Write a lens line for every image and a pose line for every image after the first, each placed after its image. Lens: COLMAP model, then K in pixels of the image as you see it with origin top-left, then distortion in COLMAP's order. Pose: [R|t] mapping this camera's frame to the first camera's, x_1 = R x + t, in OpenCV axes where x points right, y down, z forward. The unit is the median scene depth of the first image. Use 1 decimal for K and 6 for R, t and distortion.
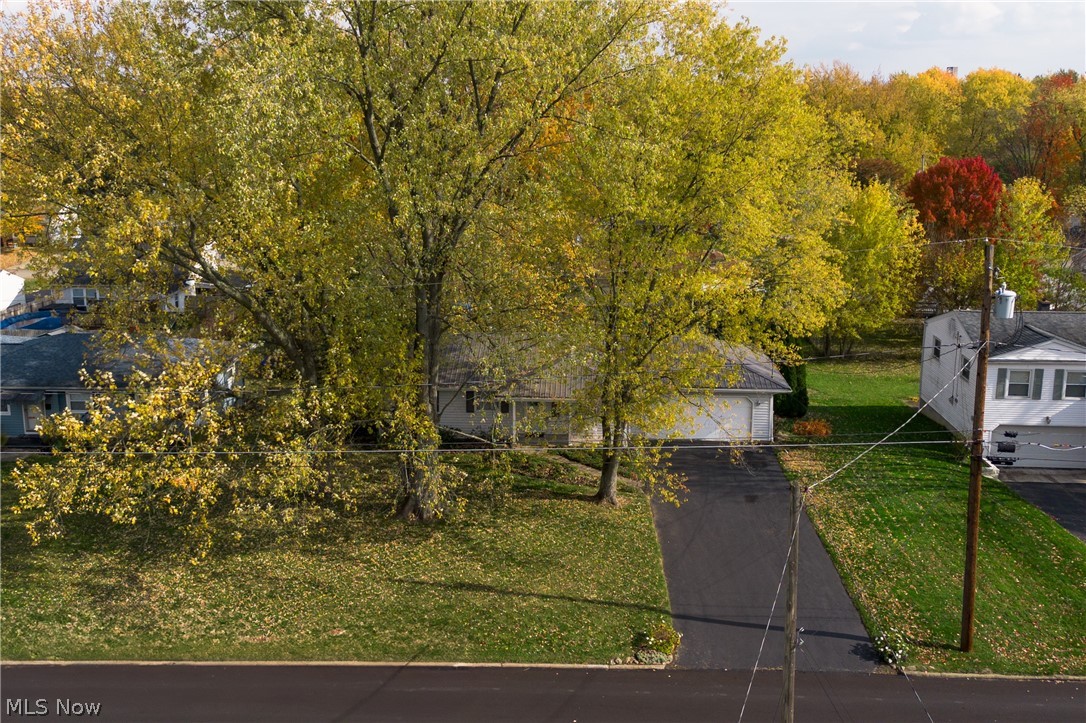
lens RADIAL K [[1000.7, 0, 543.0], [0, 1000.7, 361.5], [0, 0, 1]] dist [0.008391, -0.009284]
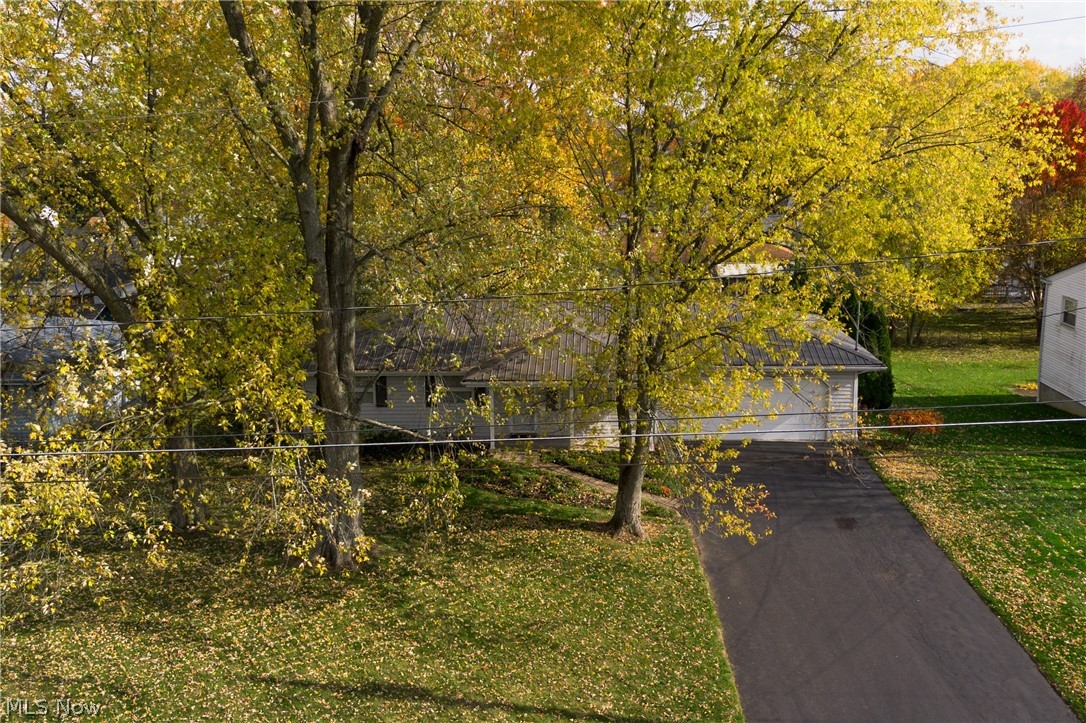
lens RADIAL K [[1000.7, 0, 543.0], [0, 1000.7, 361.5], [0, 0, 1]] dist [0.008391, -0.009284]
pose [[0.999719, -0.018550, -0.014731, 0.022210], [0.018264, 0.999646, -0.019329, 0.043216], [0.015084, 0.019055, 0.999705, 0.366142]]
